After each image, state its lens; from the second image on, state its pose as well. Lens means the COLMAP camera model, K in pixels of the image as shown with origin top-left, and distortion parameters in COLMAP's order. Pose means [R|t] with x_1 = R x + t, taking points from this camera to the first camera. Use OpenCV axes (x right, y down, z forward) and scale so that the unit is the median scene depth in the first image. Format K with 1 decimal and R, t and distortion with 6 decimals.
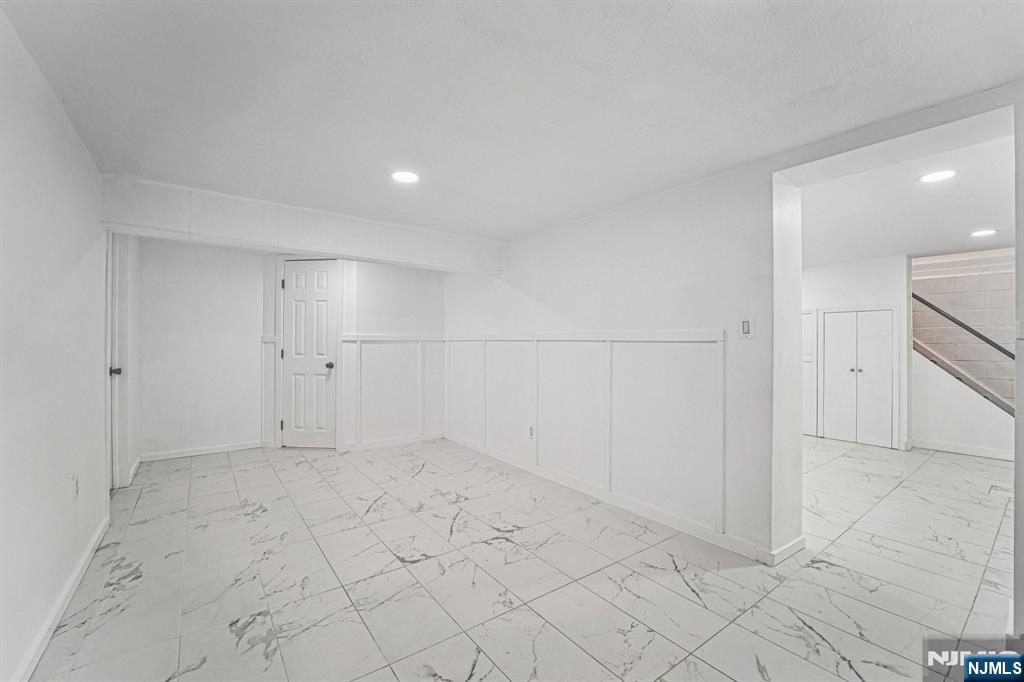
lens RADIAL K [[424.3, 0, 512.8], [0, 424.3, 338.0], [0, 0, 1]] dist [-0.019777, -0.000029]
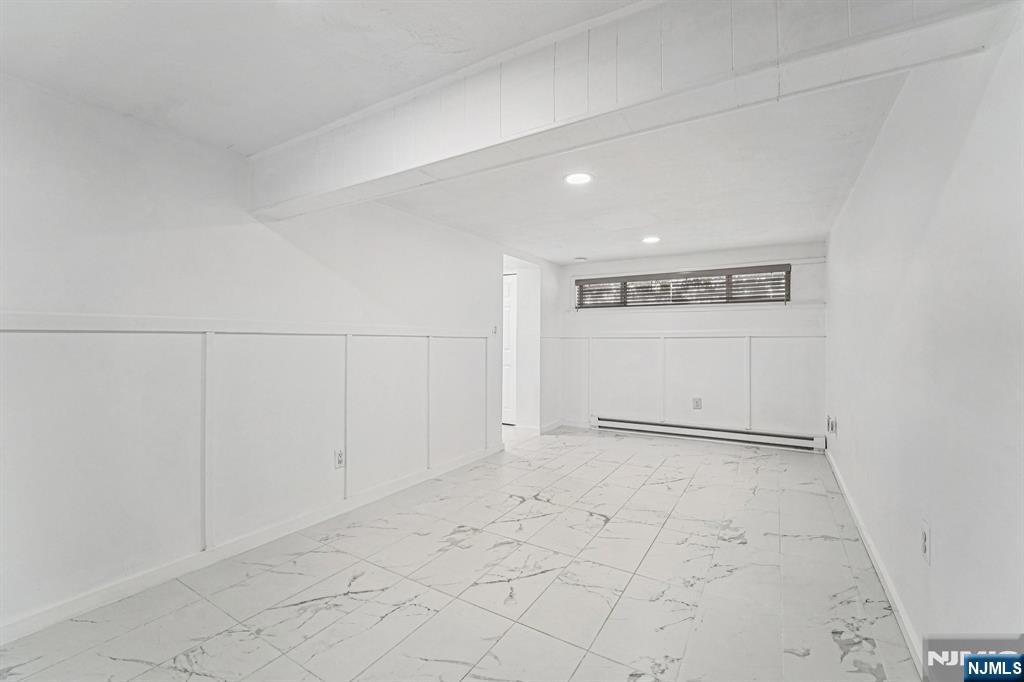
lens RADIAL K [[428.2, 0, 511.1], [0, 428.2, 353.0], [0, 0, 1]] dist [-0.024912, -0.000222]
pose [[-0.368510, -0.030792, 0.929114, -1.208099], [-0.011516, 0.999526, 0.028558, 0.020115], [-0.929552, -0.000175, -0.368690, 1.615908]]
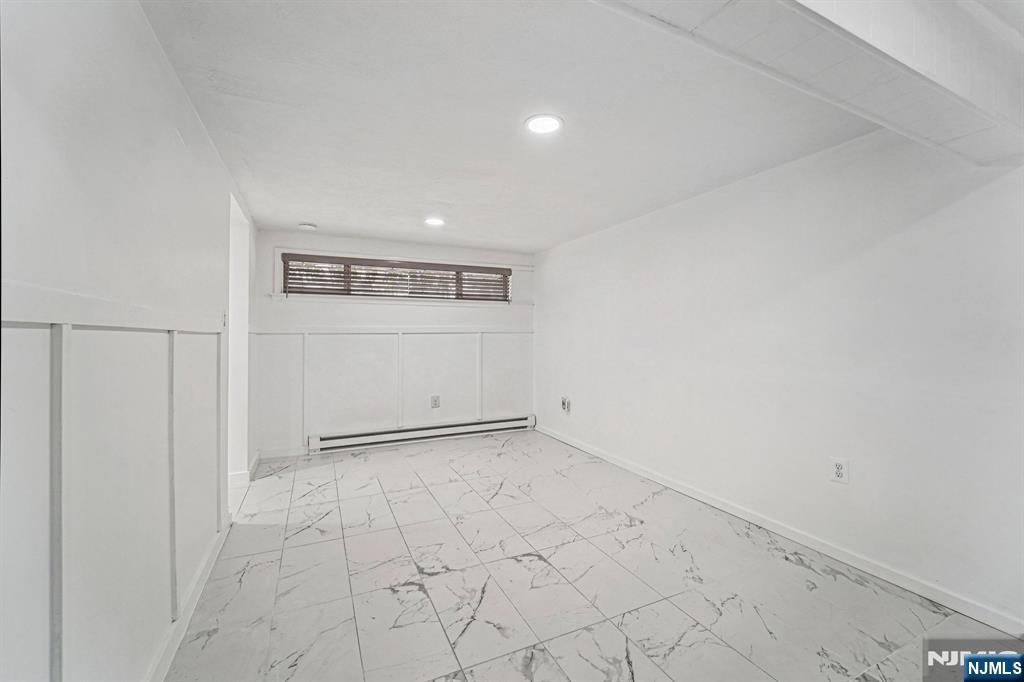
lens RADIAL K [[424.3, 0, 512.8], [0, 424.3, 338.0], [0, 0, 1]] dist [-0.019777, -0.000029]
pose [[-0.979885, -0.003085, 0.199542, -0.373581], [-0.003345, 0.999994, -0.000966, 0.017853], [-0.199537, -0.001614, -0.979889, 1.875732]]
